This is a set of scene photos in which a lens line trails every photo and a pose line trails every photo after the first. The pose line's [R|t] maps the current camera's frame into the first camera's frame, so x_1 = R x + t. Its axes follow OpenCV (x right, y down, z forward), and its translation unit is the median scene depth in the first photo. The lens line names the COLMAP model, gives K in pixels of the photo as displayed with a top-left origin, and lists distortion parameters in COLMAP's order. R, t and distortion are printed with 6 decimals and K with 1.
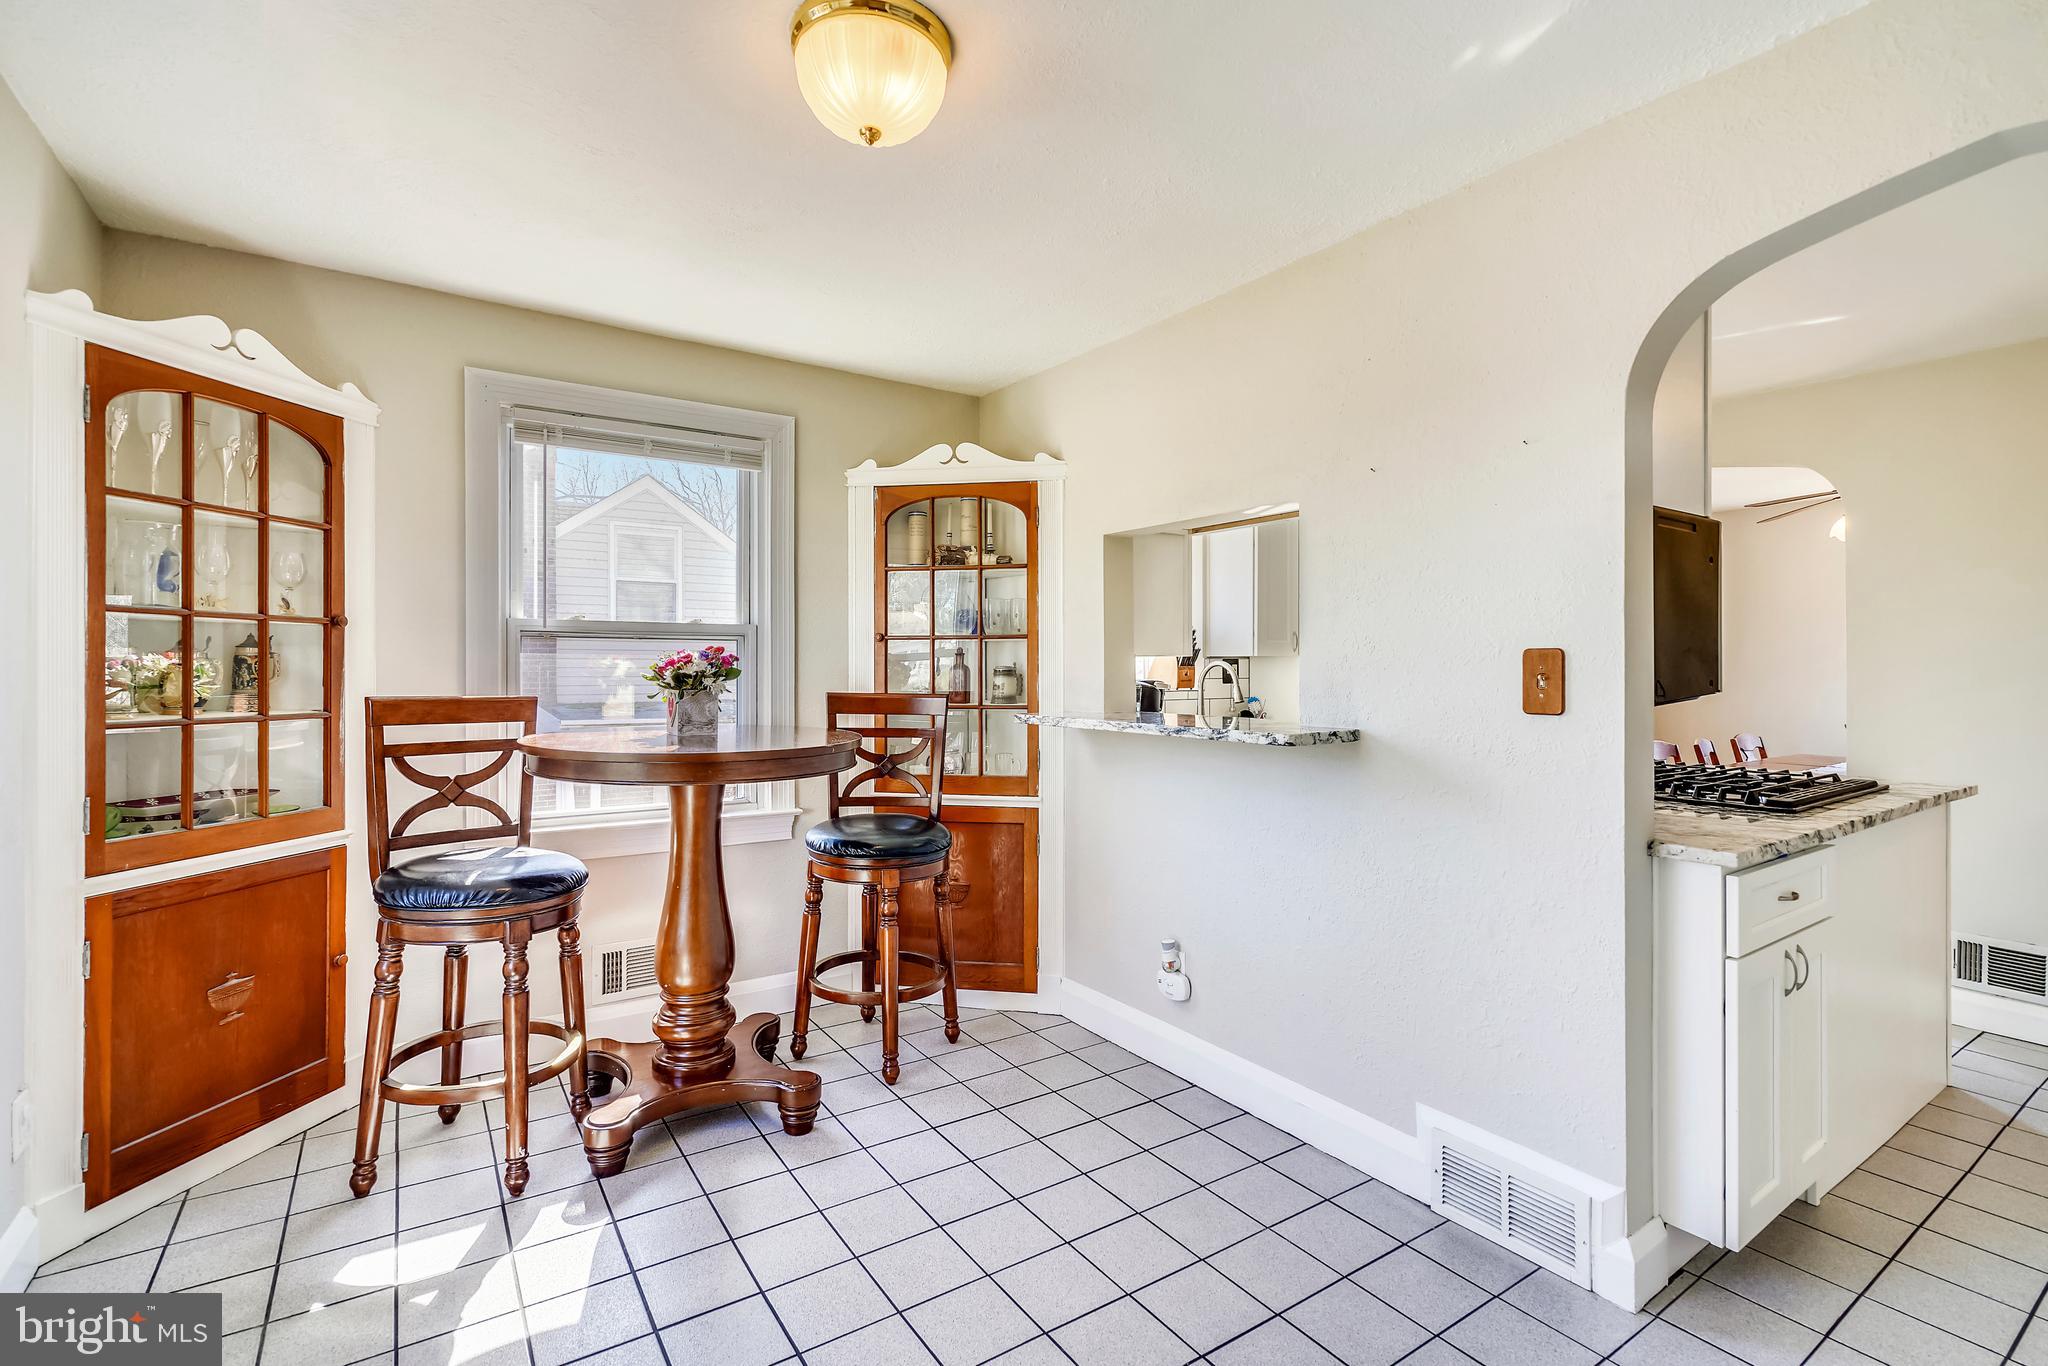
lens RADIAL K [[932.7, 0, 1037.4], [0, 932.7, 672.9], [0, 0, 1]] dist [-0.002479, 0.001199]
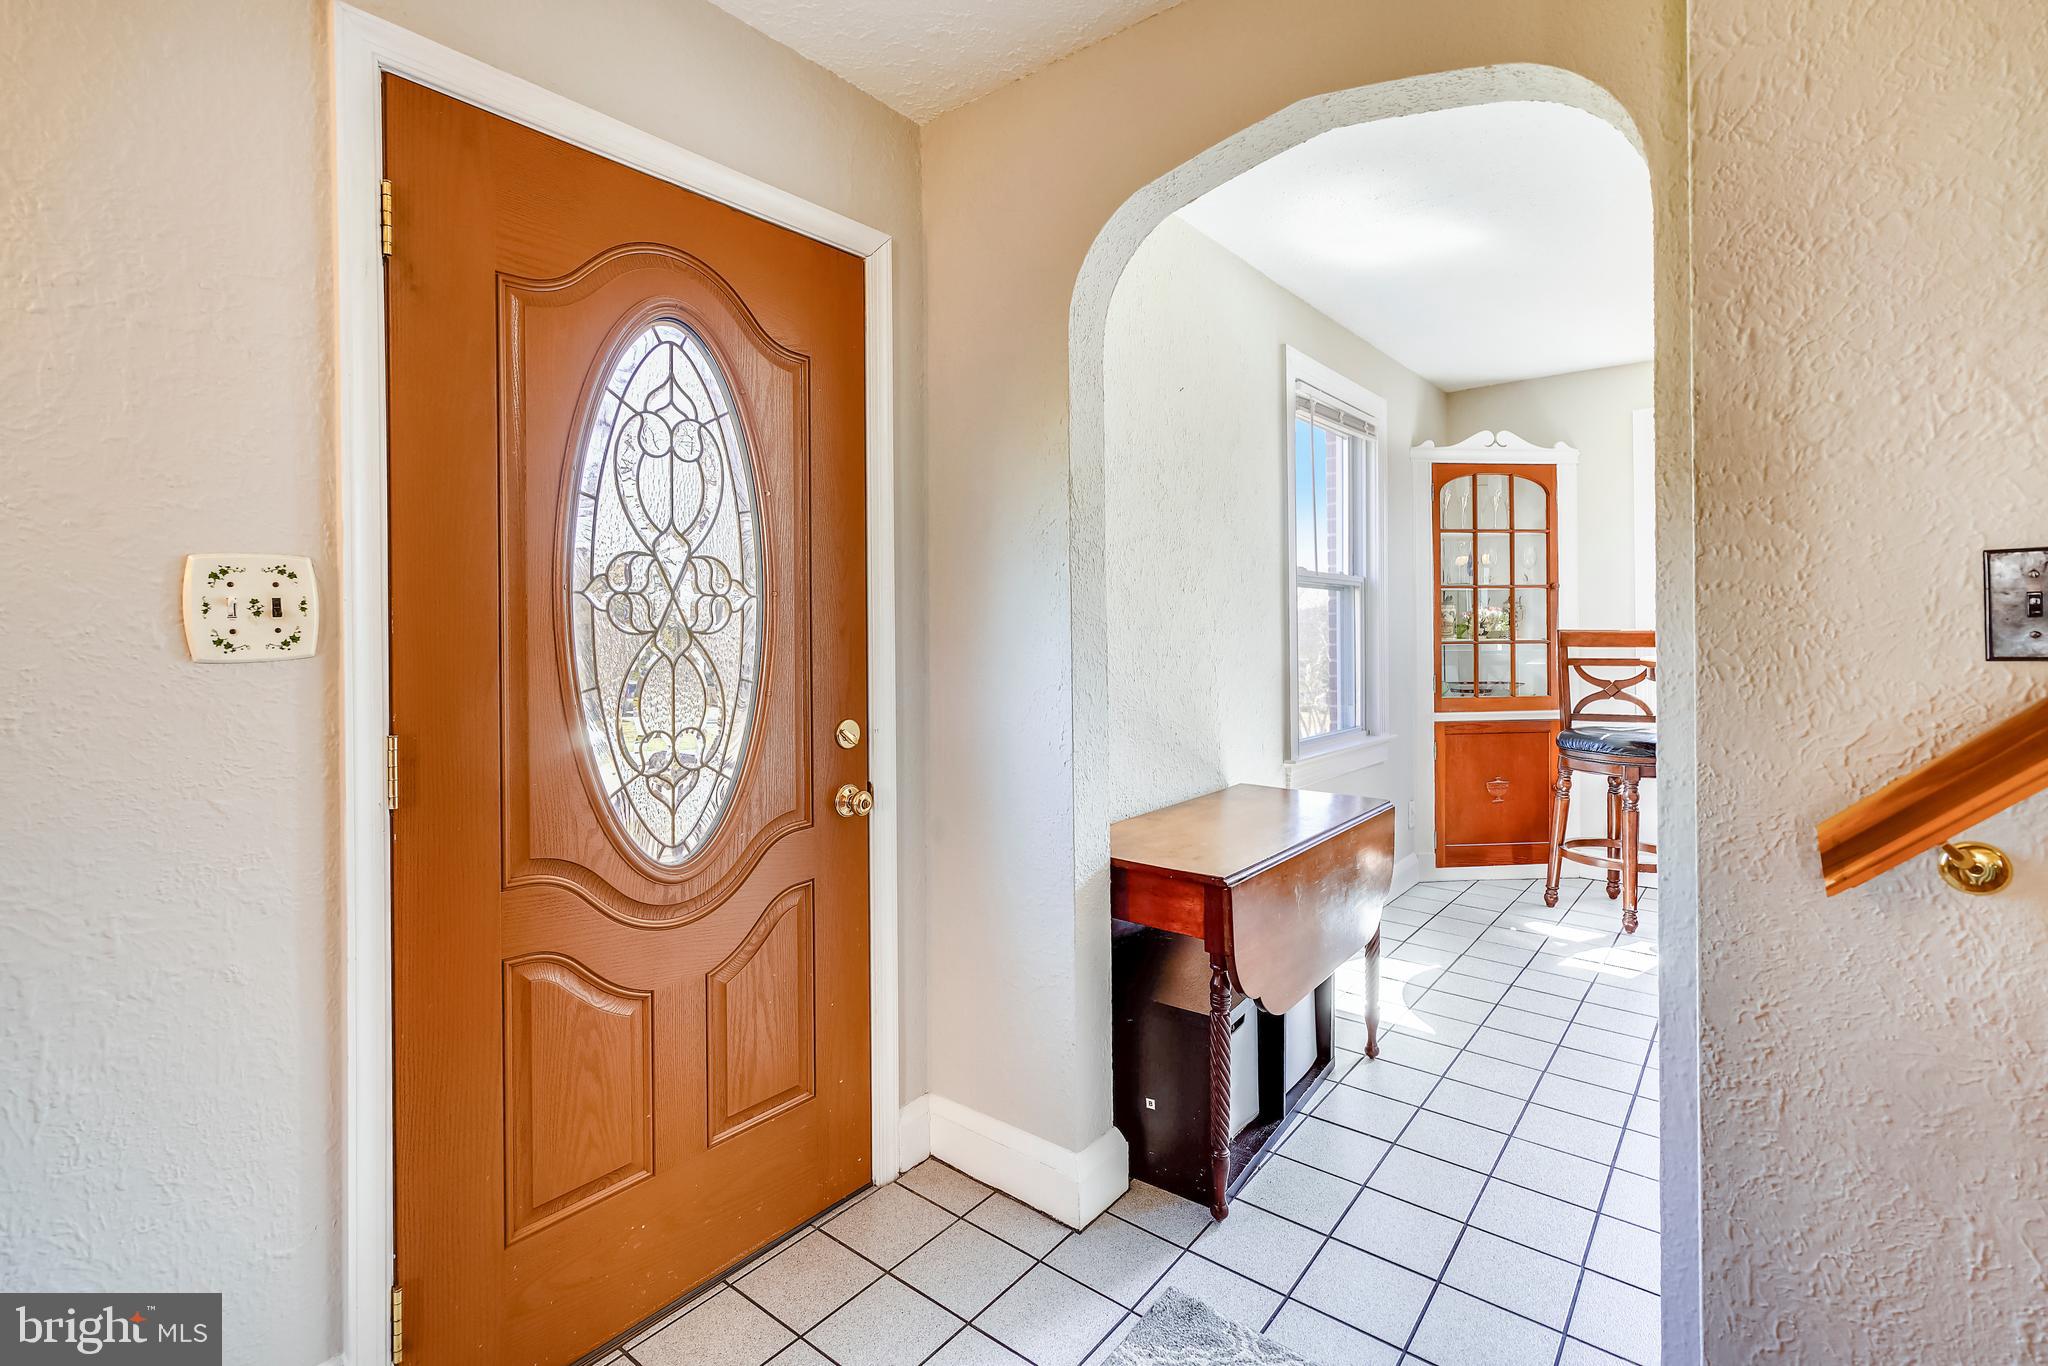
lens RADIAL K [[932.7, 0, 1015.1], [0, 932.7, 627.2], [0, 0, 1]] dist [-0.002479, 0.001199]
pose [[0.287736, -0.005492, -0.957694, 0.632764], [0.008028, 0.999962, -0.003322, 0.018476], [0.957676, -0.006732, 0.287769, -0.453117]]
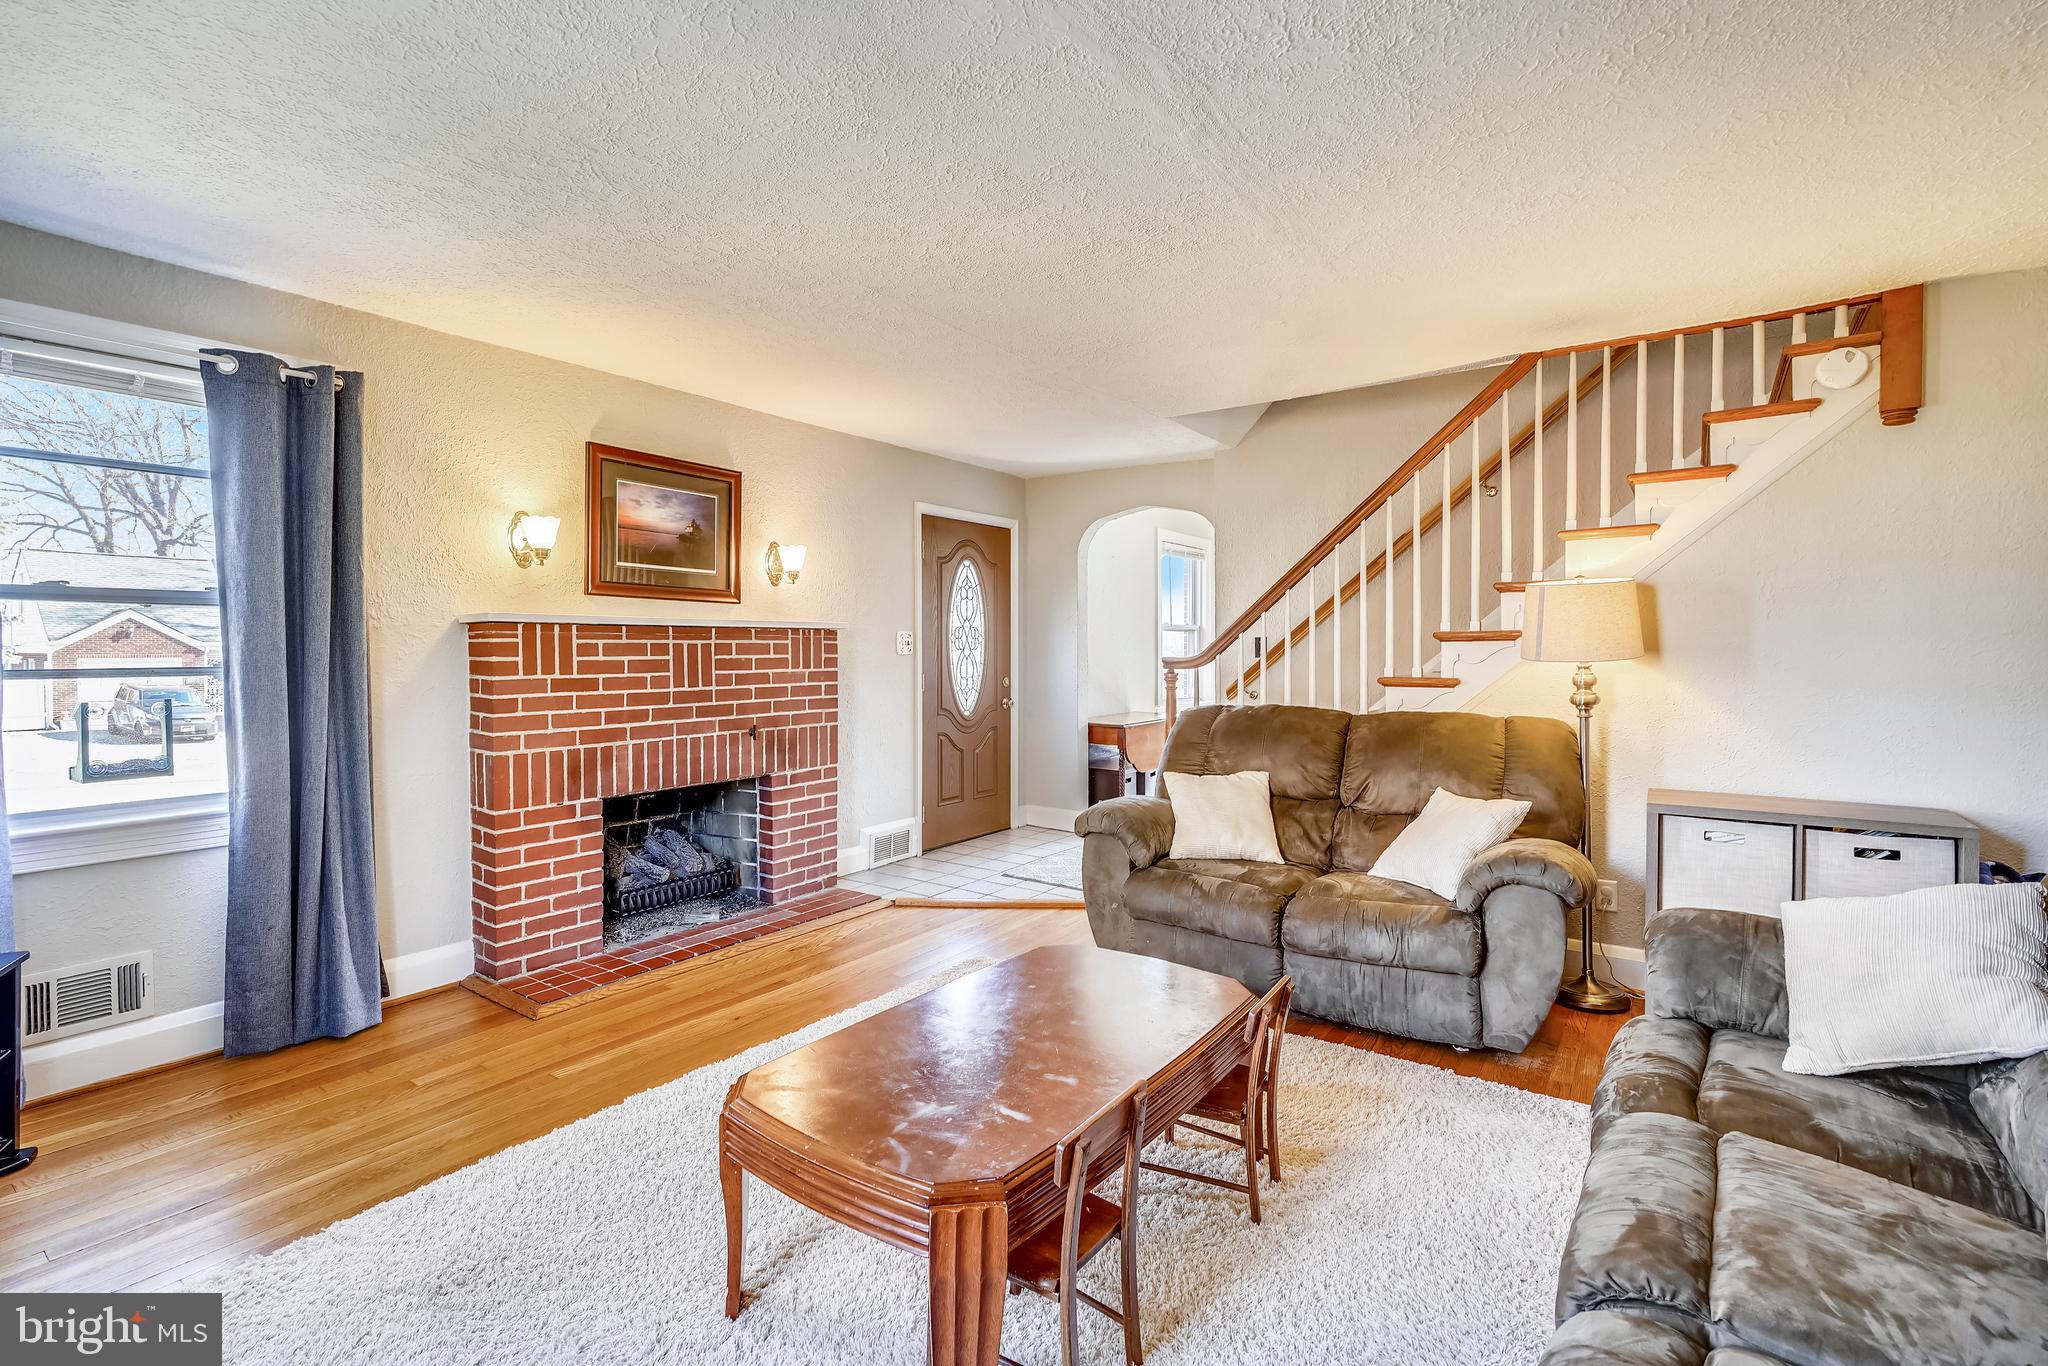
lens RADIAL K [[932.7, 0, 1028.5], [0, 932.7, 667.9], [0, 0, 1]] dist [-0.002479, 0.001199]
pose [[0.370597, 0.011626, -0.928721, 1.941929], [0.004885, 0.999883, 0.014466, 0.029439], [0.928781, -0.009898, 0.370497, -1.114699]]
